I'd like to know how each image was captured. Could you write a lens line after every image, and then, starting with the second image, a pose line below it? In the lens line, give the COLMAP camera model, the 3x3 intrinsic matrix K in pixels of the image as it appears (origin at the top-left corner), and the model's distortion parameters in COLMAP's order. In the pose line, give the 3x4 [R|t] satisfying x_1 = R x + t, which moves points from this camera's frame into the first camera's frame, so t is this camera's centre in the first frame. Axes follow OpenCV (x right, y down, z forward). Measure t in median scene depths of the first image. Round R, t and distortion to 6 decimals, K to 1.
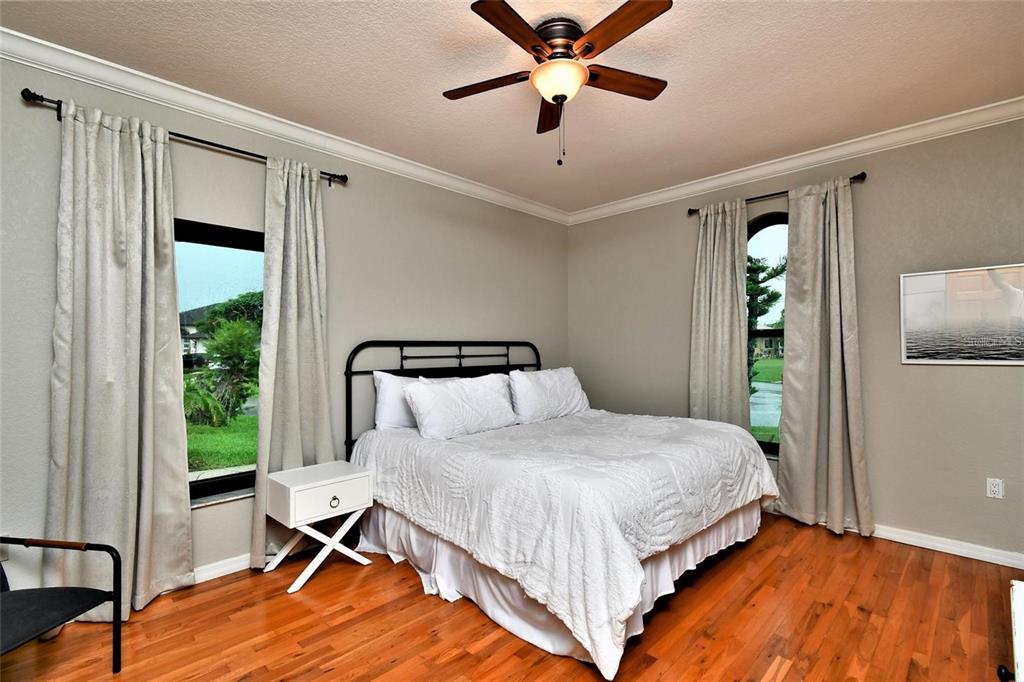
lens RADIAL K [[471.1, 0, 536.6], [0, 471.1, 343.2], [0, 0, 1]] dist [0.001999, 0.000261]
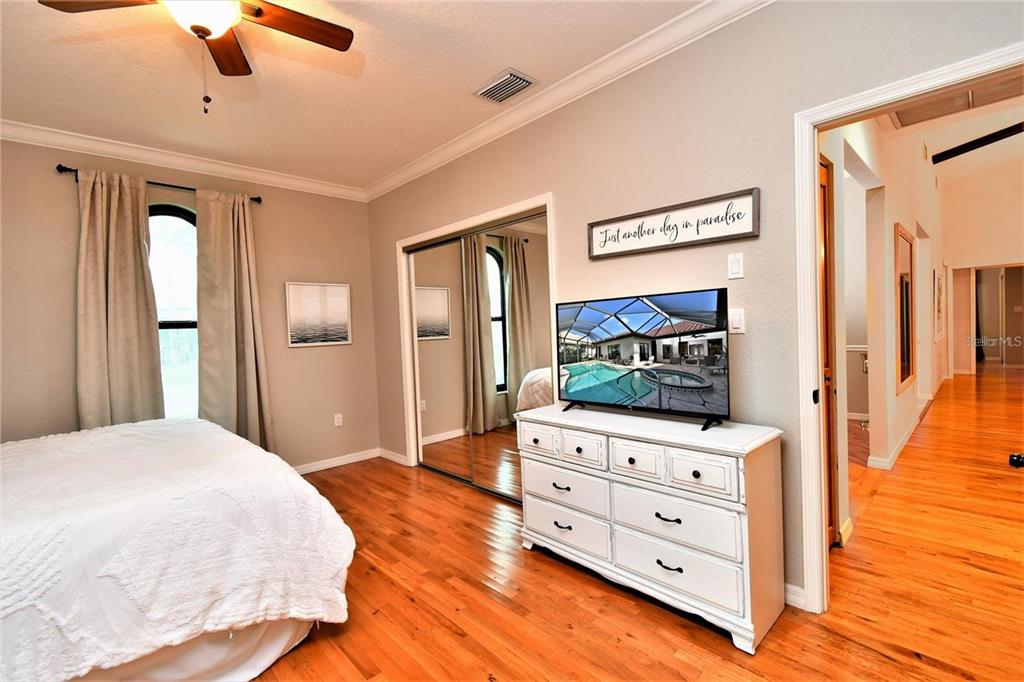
lens RADIAL K [[456.1, 0, 506.7], [0, 456.1, 341.7], [0, 0, 1]] dist [0.002376, 0.000026]
pose [[0.053447, -0.033649, 0.998004, -0.404996], [0.019786, 0.999272, 0.032632, -0.002213], [-0.998375, 0.018003, 0.054074, 0.231512]]
